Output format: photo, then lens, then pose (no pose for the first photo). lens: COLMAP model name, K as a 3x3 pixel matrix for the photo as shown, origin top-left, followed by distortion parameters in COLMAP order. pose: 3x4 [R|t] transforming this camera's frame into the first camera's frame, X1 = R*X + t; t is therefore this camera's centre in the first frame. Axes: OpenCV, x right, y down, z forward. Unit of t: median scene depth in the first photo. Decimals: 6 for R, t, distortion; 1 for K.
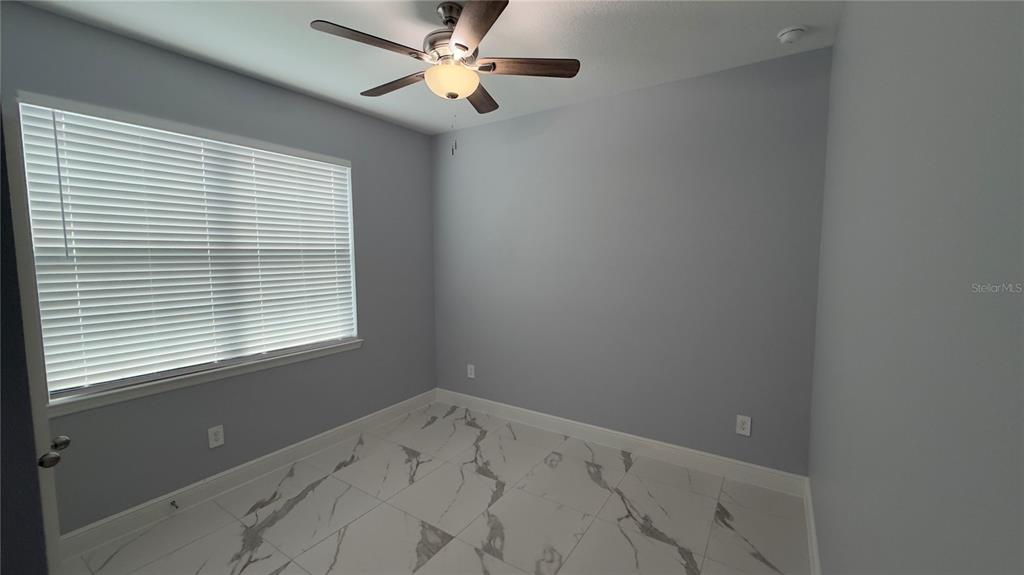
lens RADIAL K [[410.2, 0, 509.3], [0, 410.2, 287.1], [0, 0, 1]] dist [0.000405, 0.000153]
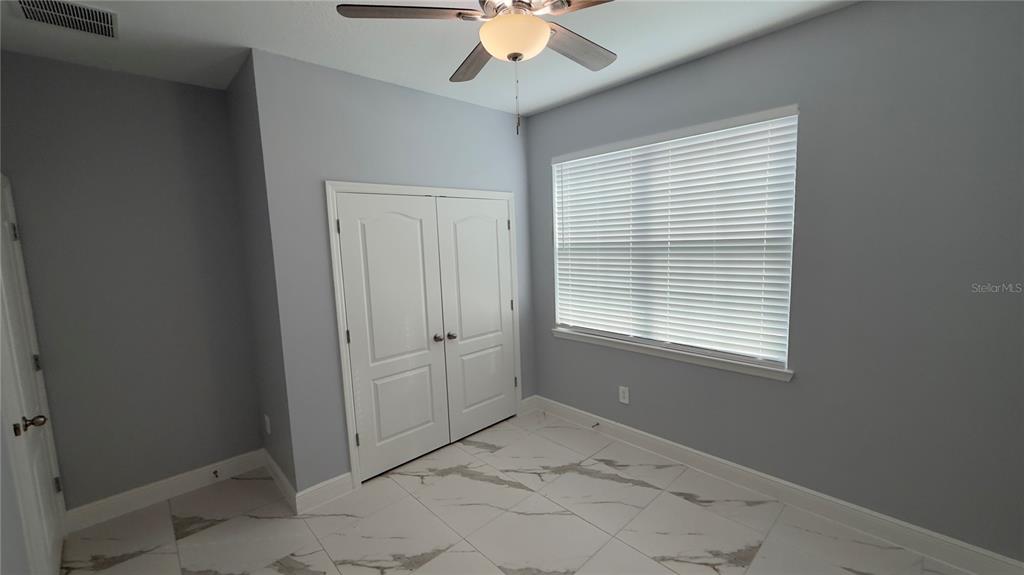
lens RADIAL K [[410.2, 0, 509.3], [0, 410.2, 287.1], [0, 0, 1]] dist [0.000405, 0.000153]
pose [[-0.230241, 0.125030, -0.965068, 0.475073], [-0.042004, 0.989511, 0.138218, -0.103447], [0.972227, 0.072360, -0.222574, 0.854825]]
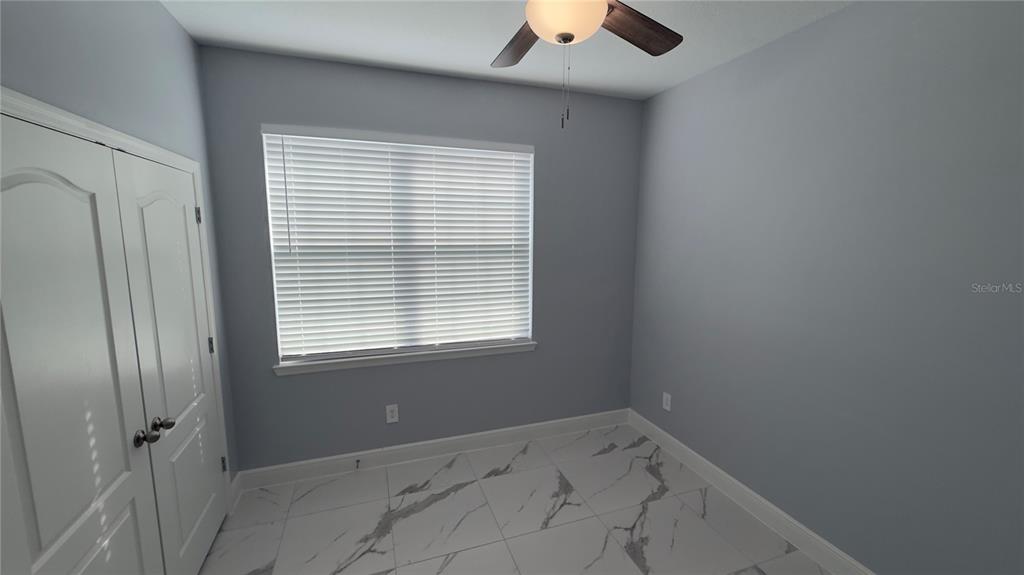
lens RADIAL K [[410.2, 0, 509.3], [0, 410.2, 287.1], [0, 0, 1]] dist [0.000405, 0.000153]
pose [[0.798378, 0.092107, -0.595071, 0.161074], [-0.058904, 0.995439, 0.075048, -0.076115], [0.599269, -0.024865, 0.800162, 0.285584]]
